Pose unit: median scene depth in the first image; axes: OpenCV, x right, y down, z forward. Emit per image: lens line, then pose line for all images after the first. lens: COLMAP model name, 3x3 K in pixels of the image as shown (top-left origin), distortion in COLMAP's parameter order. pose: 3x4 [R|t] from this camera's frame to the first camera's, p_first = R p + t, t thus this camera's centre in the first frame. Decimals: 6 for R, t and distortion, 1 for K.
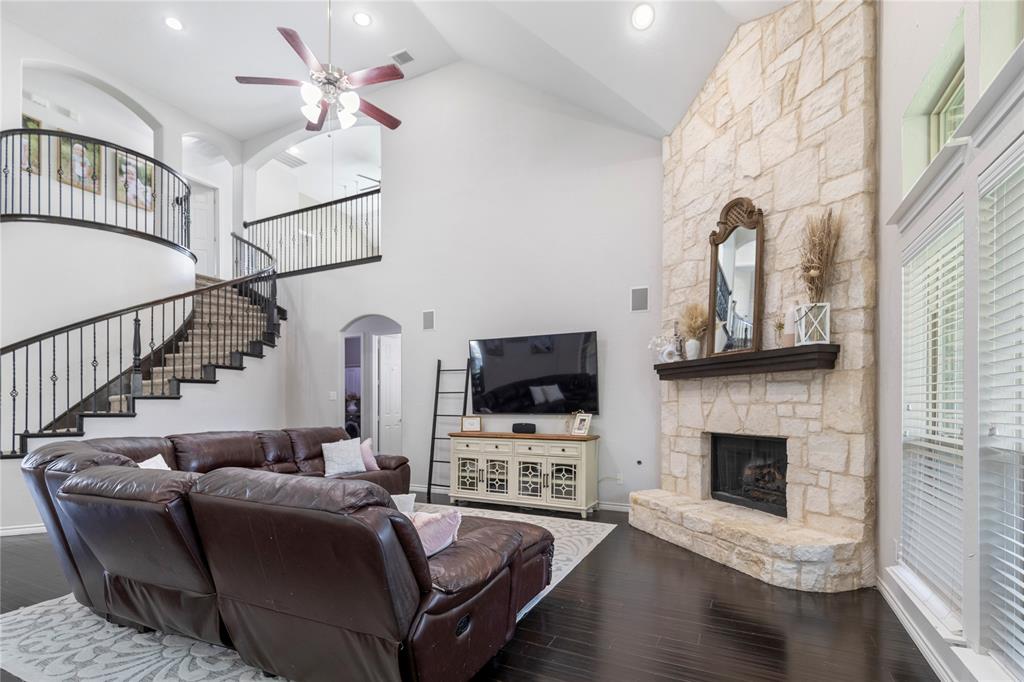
lens RADIAL K [[488.8, 0, 496.7], [0, 488.8, 400.7], [0, 0, 1]] dist [-0.000940, -0.000009]
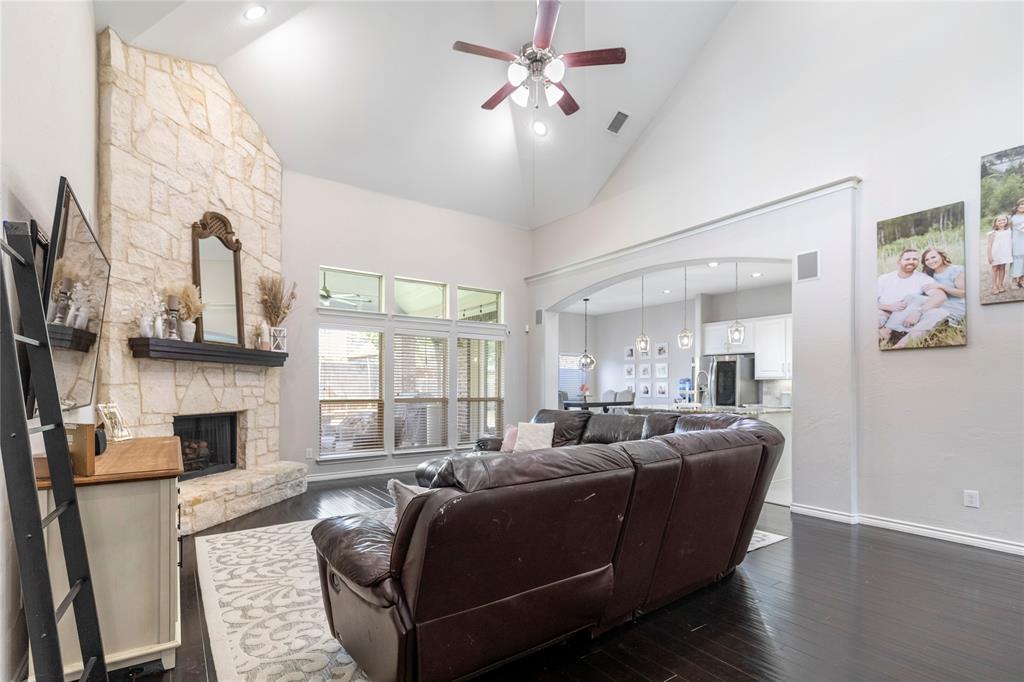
lens RADIAL K [[479.9, 0, 510.1], [0, 479.9, 384.6], [0, 0, 1]] dist [0.000882, 0.000192]
pose [[-0.890932, 0.001669, 0.454134, -0.631990], [-0.004794, 0.999903, -0.013079, 0.011581], [-0.454112, -0.013830, -0.890837, 1.624794]]
